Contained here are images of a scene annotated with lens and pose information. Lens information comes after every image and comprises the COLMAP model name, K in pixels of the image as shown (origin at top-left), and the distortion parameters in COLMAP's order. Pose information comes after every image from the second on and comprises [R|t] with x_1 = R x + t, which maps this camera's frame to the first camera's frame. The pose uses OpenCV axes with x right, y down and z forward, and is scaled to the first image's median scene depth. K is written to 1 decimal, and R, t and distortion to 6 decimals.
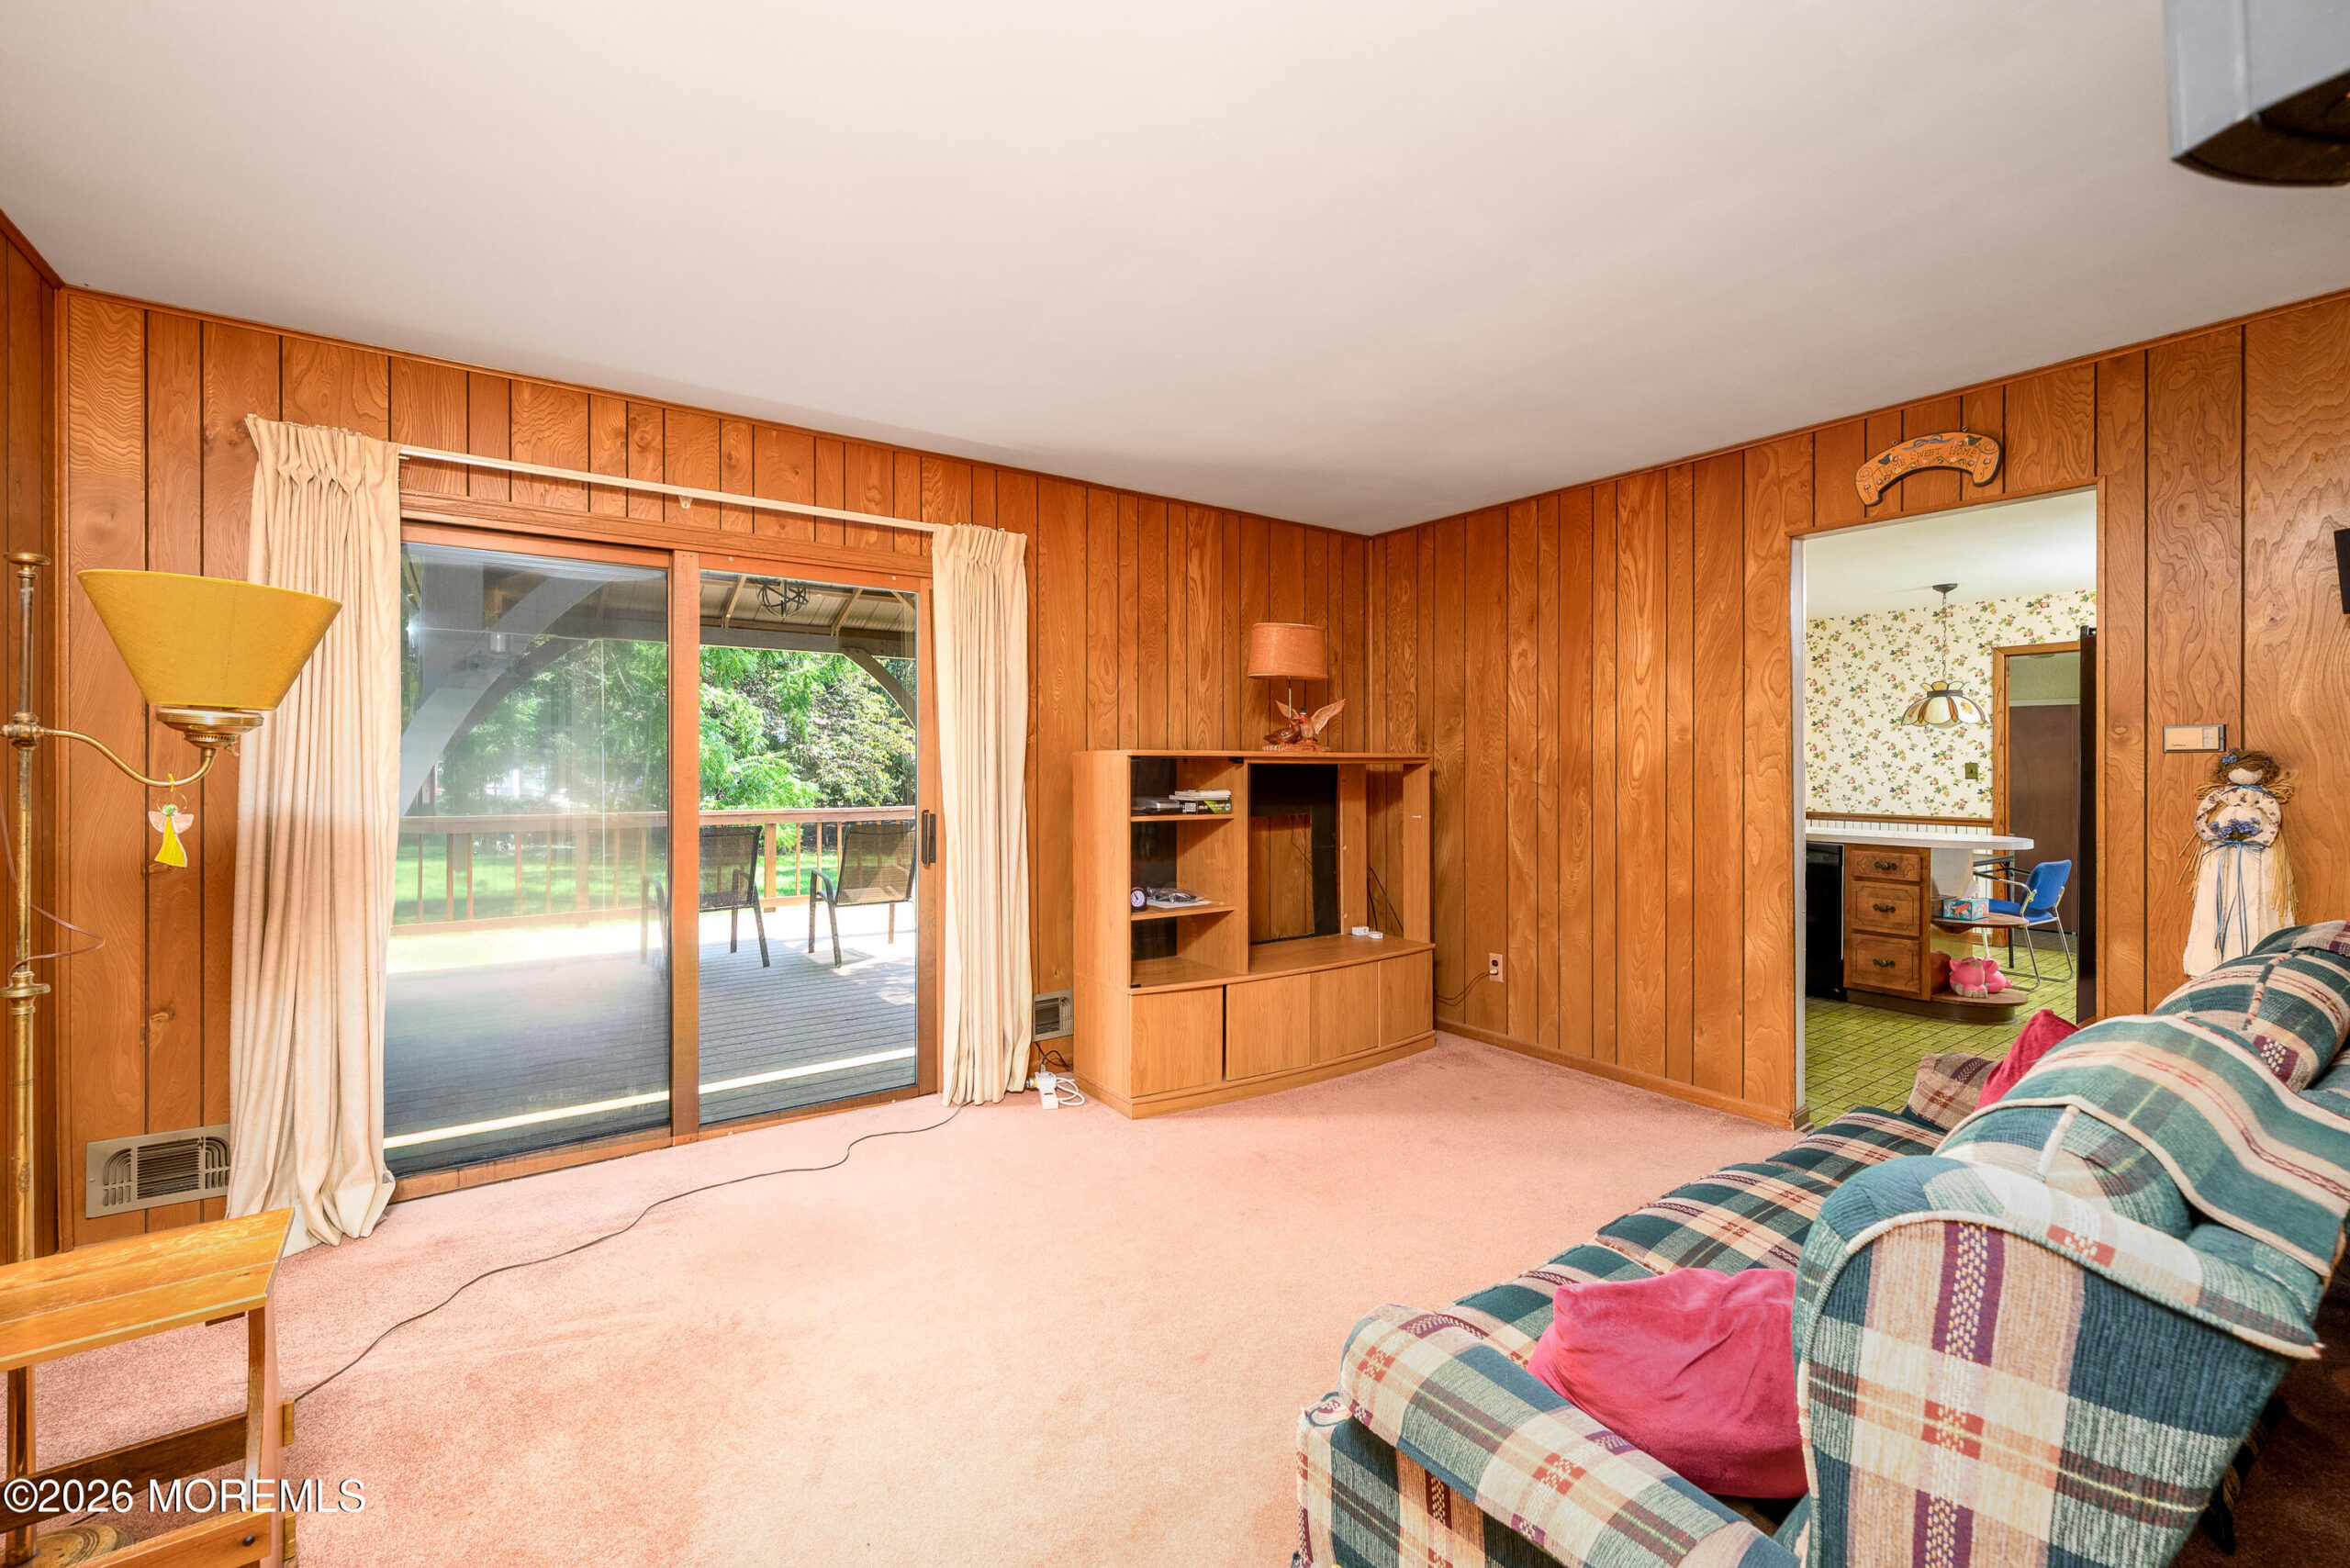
lens RADIAL K [[957.0, 0, 1175.1], [0, 957.0, 768.5], [0, 0, 1]] dist [0.002977, 0.000985]
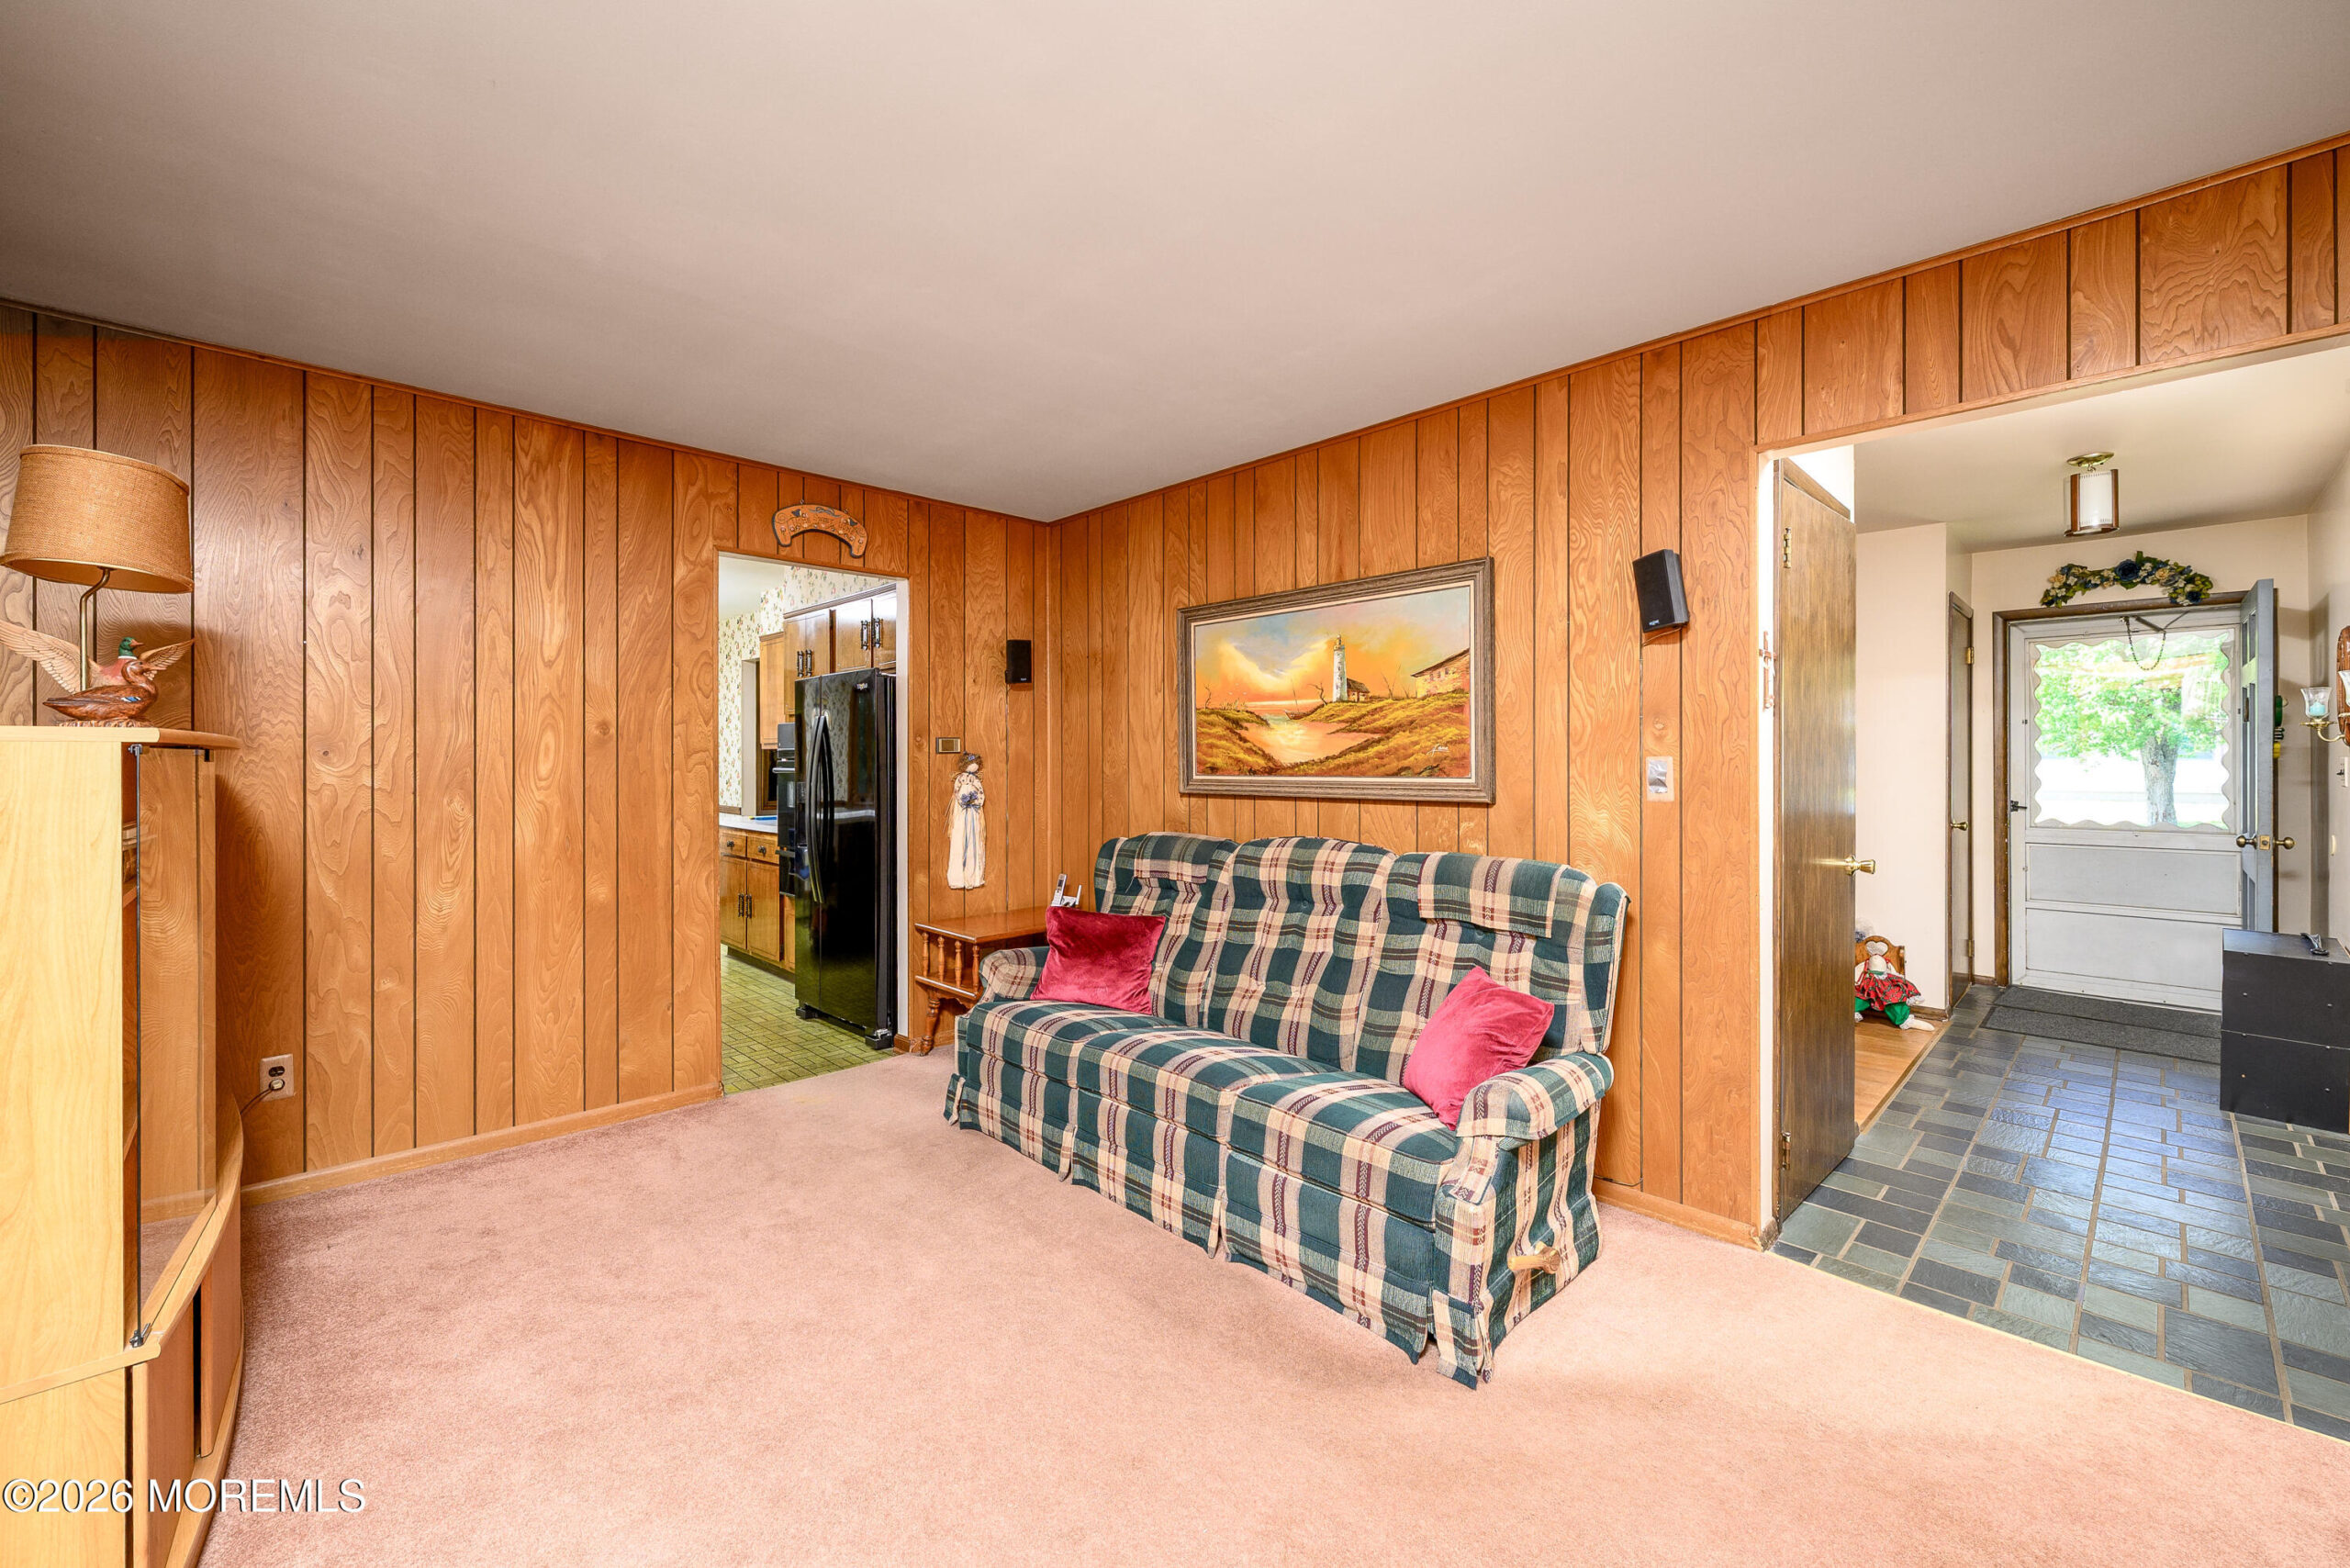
lens RADIAL K [[957.0, 0, 1170.3], [0, 957.0, 761.6], [0, 0, 1]] dist [0.002977, 0.000985]
pose [[-0.138219, -0.003658, 0.990395, -0.471128], [0.001422, 0.999991, 0.003892, -0.006596], [-0.990401, 0.001946, -0.138212, 0.605315]]
